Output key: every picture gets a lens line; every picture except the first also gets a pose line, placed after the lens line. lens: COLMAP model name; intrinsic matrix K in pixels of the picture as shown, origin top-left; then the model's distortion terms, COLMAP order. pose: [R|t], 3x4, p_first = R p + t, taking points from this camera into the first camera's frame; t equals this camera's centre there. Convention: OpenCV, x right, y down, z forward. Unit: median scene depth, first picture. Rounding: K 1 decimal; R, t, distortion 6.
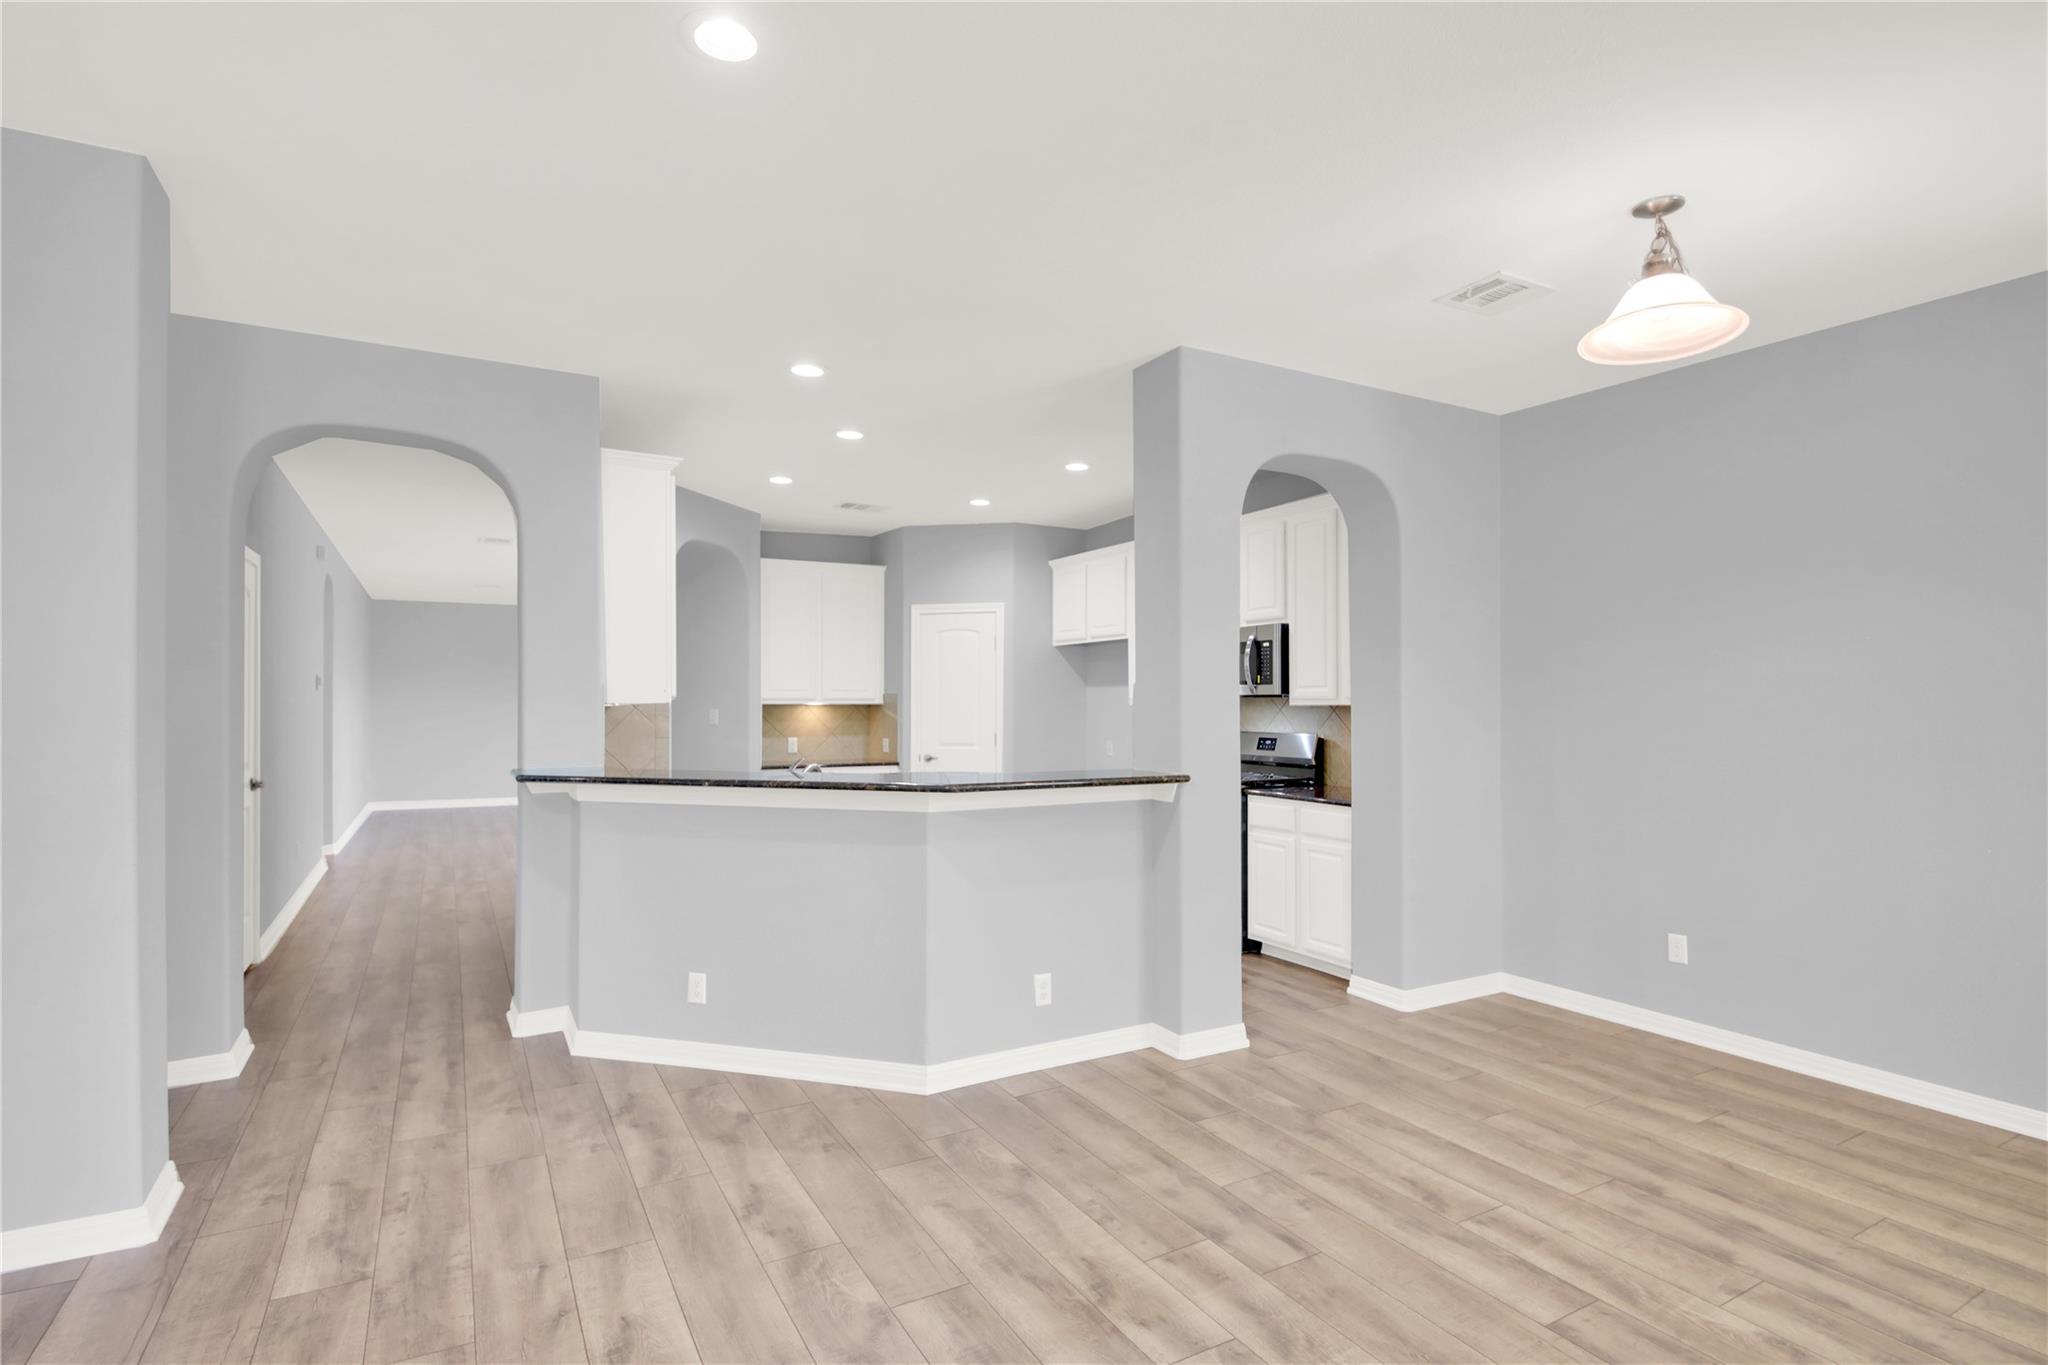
lens RADIAL K [[1014.8, 0, 1002.3], [0, 1014.8, 694.1], [0, 0, 1]] dist [0.009879, -0.011666]
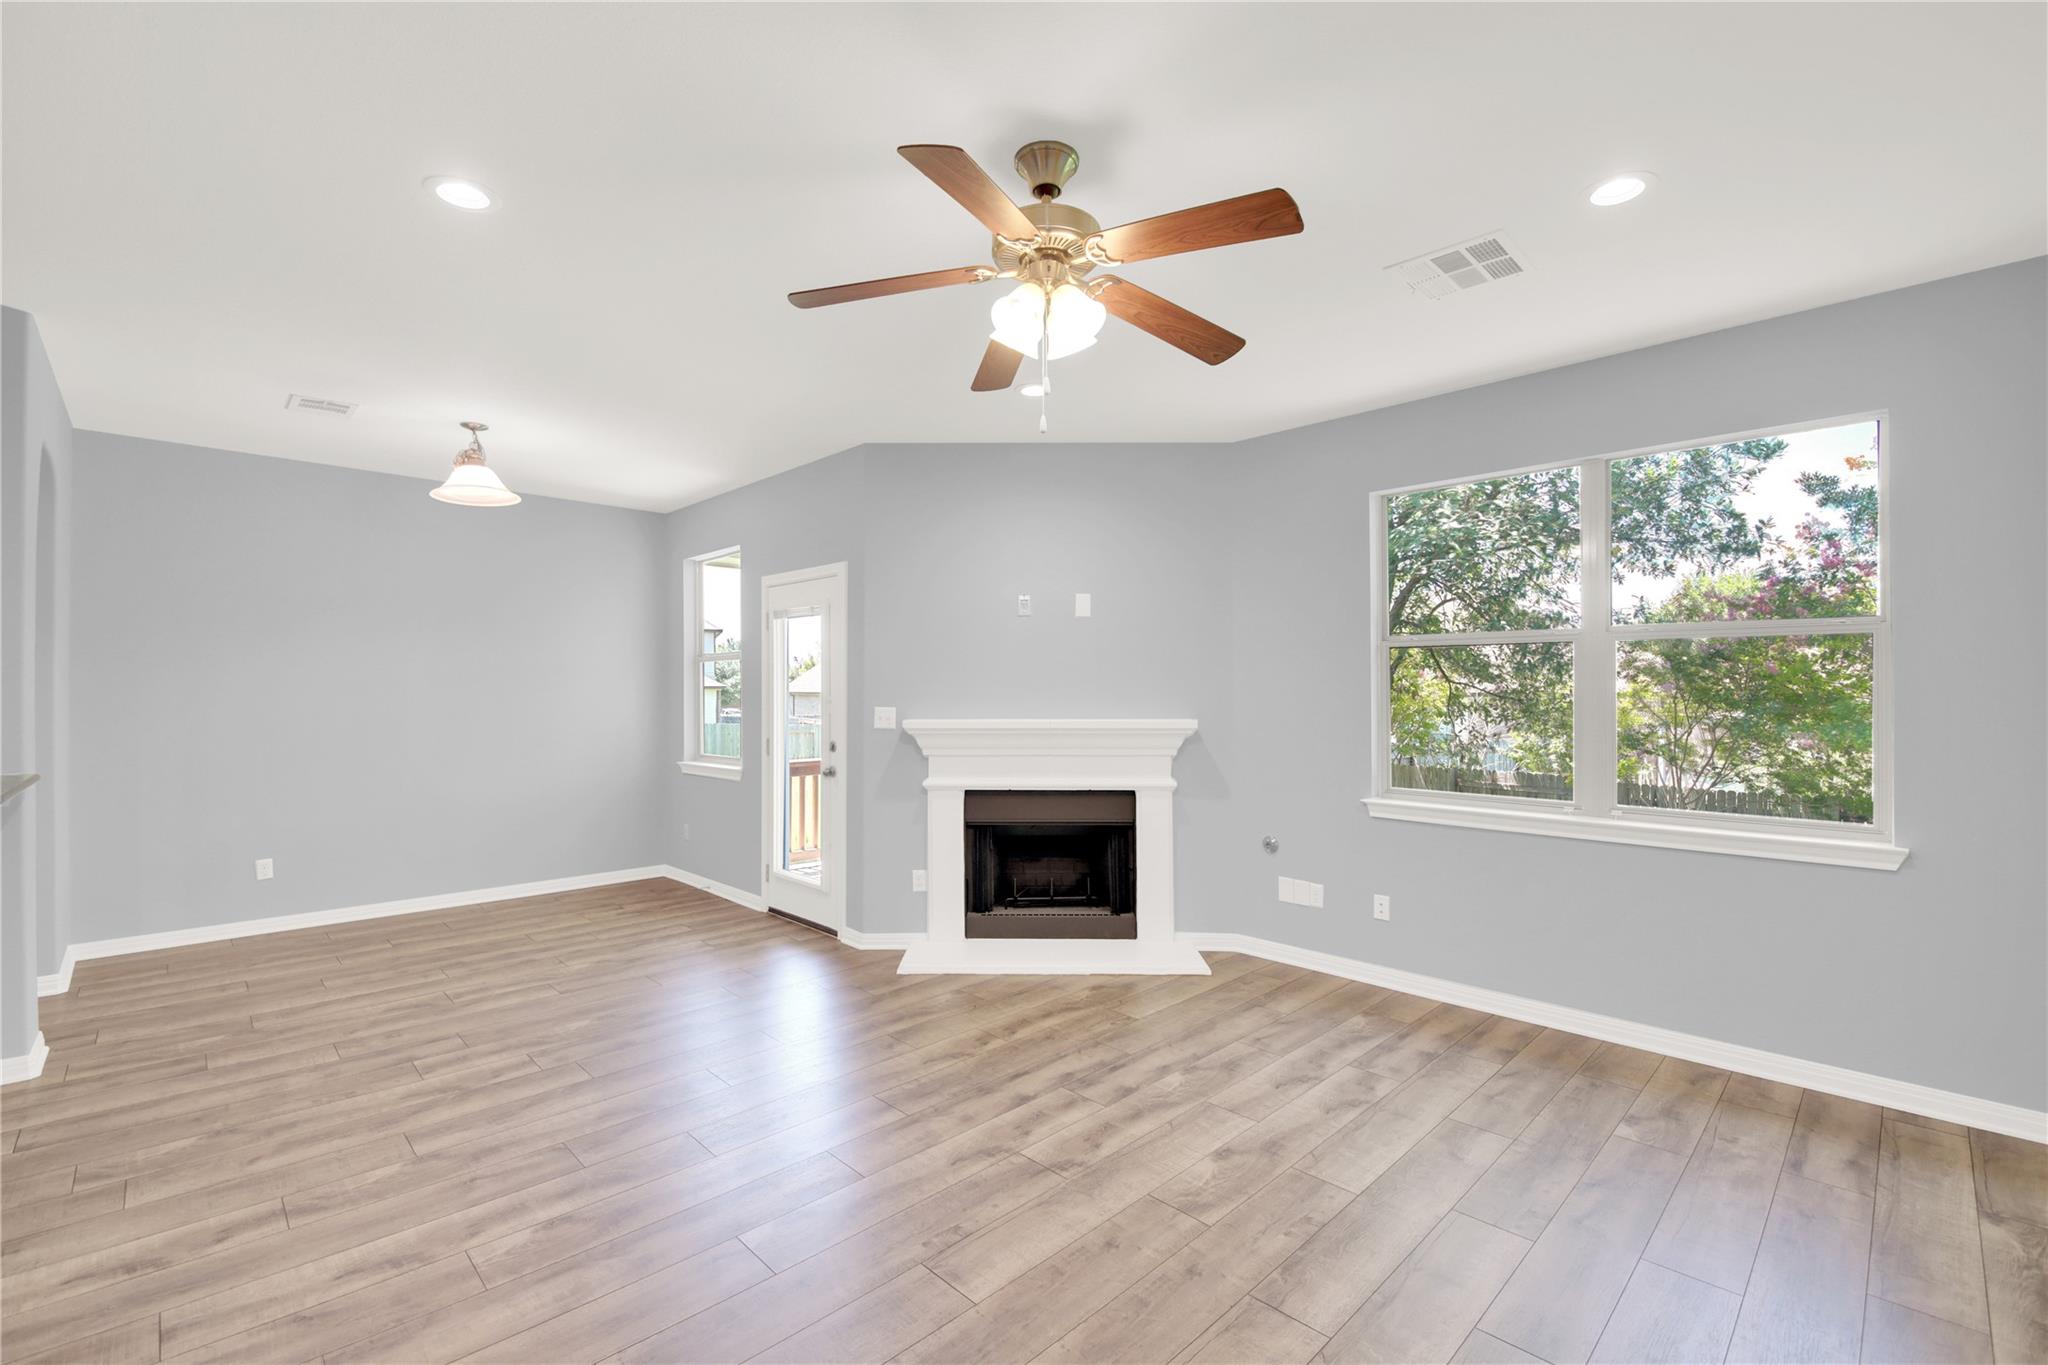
lens RADIAL K [[871.2, 0, 1050.9], [0, 871.2, 691.7], [0, 0, 1]] dist [0.010469, -0.012838]
pose [[-0.286675, -0.004995, 0.958015, -0.907863], [-0.003368, 0.999985, 0.004205, -0.008894], [-0.958022, -0.002021, -0.286687, 0.334522]]
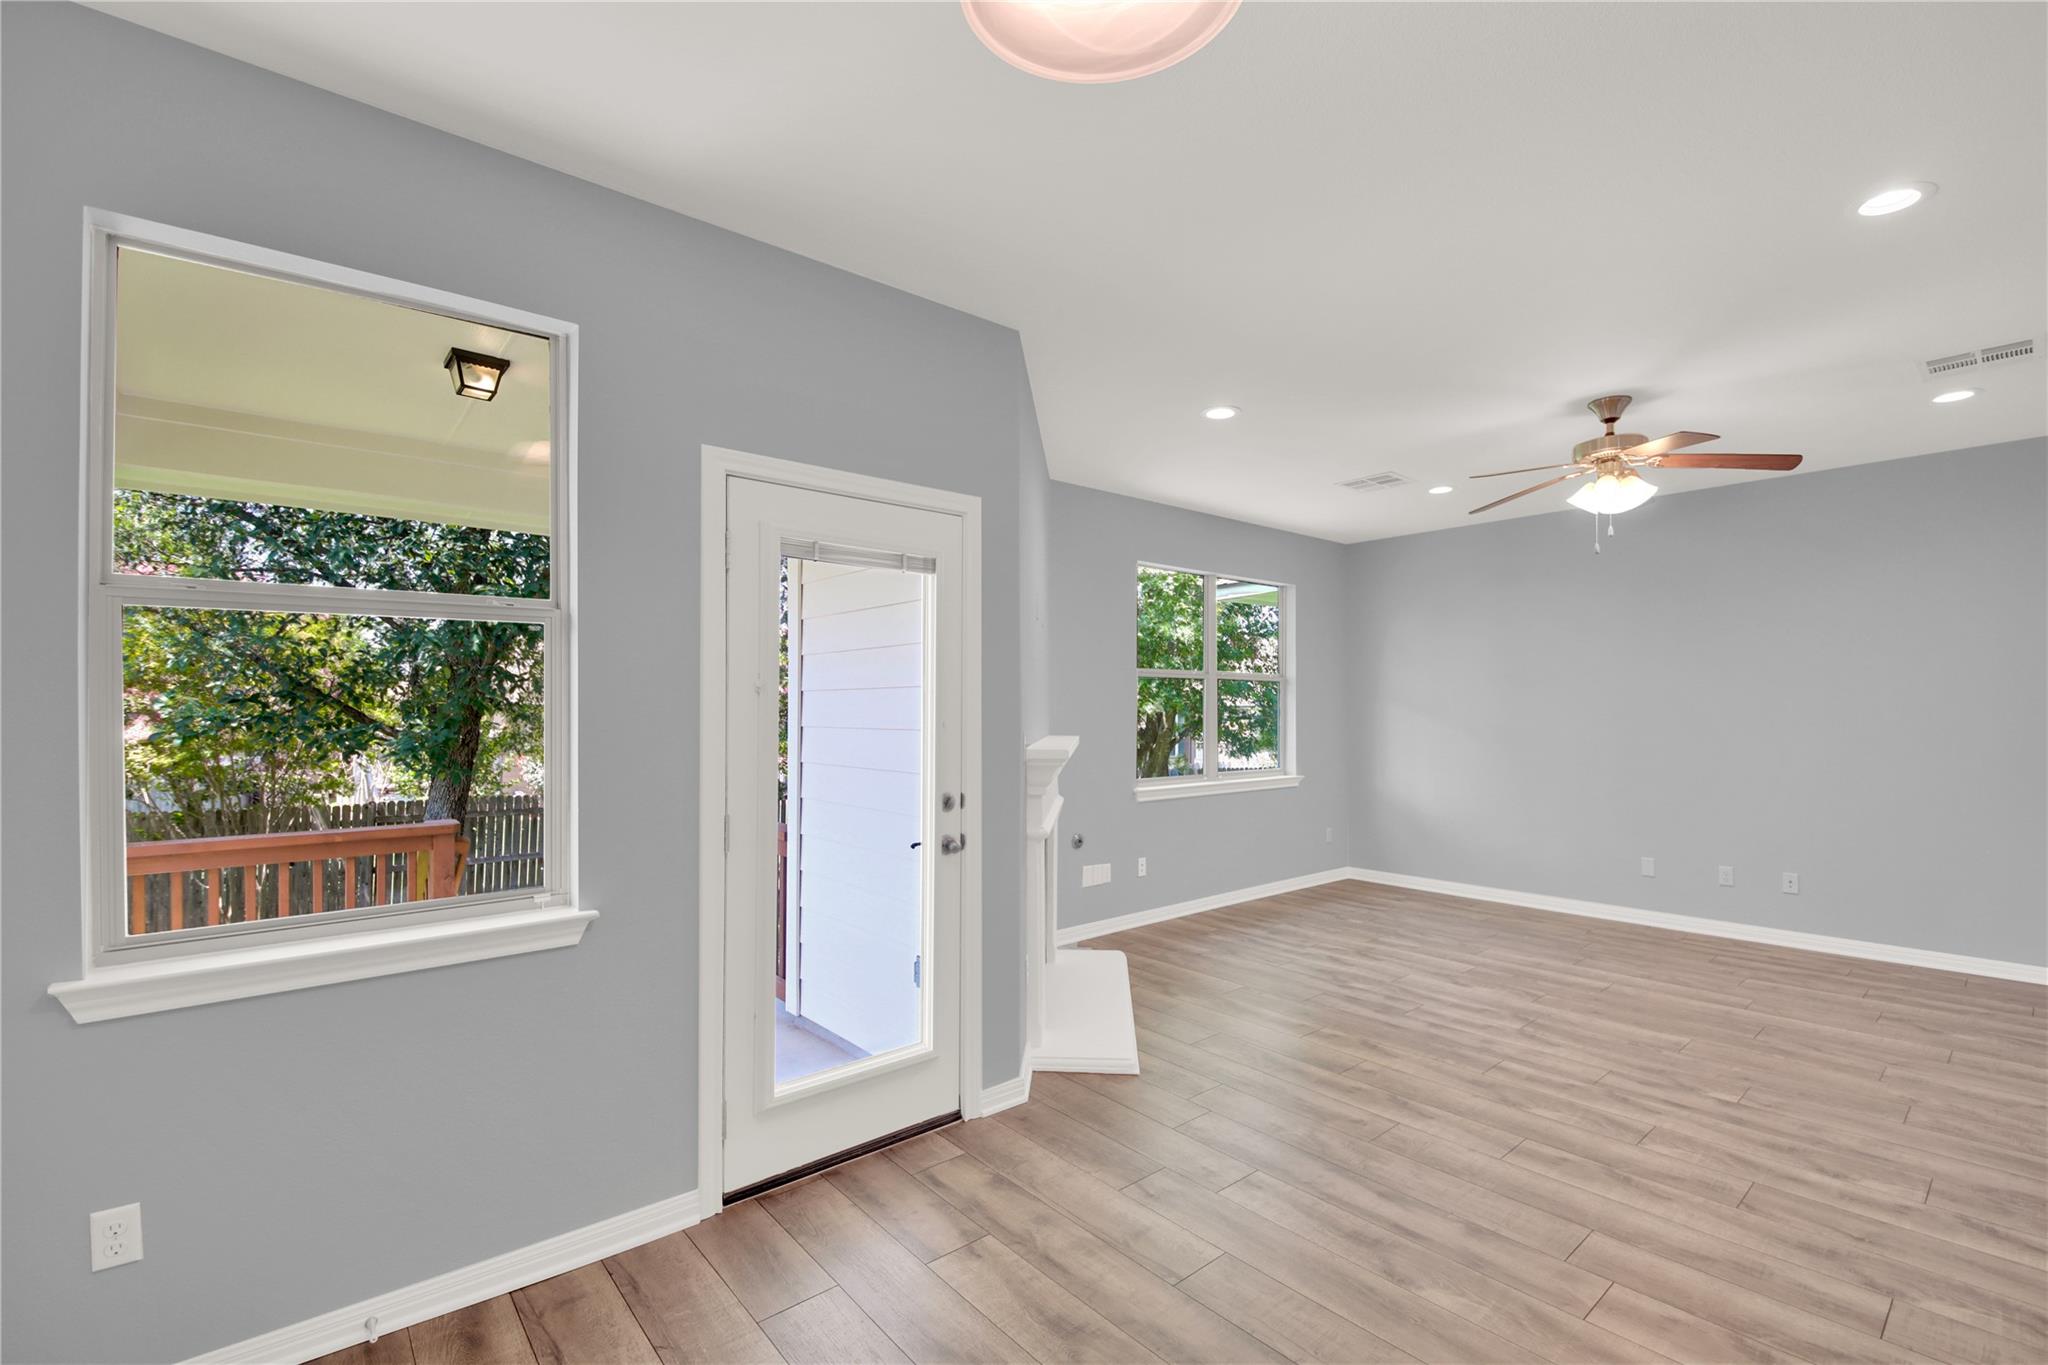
lens RADIAL K [[871.2, 0, 1027.1], [0, 871.2, 695.8], [0, 0, 1]] dist [0.010469, -0.012838]
pose [[-0.982240, -0.003455, -0.187595, 0.580943], [0.000183, 0.999812, -0.019372, 0.004173], [0.187627, -0.019062, -0.982055, 1.074907]]
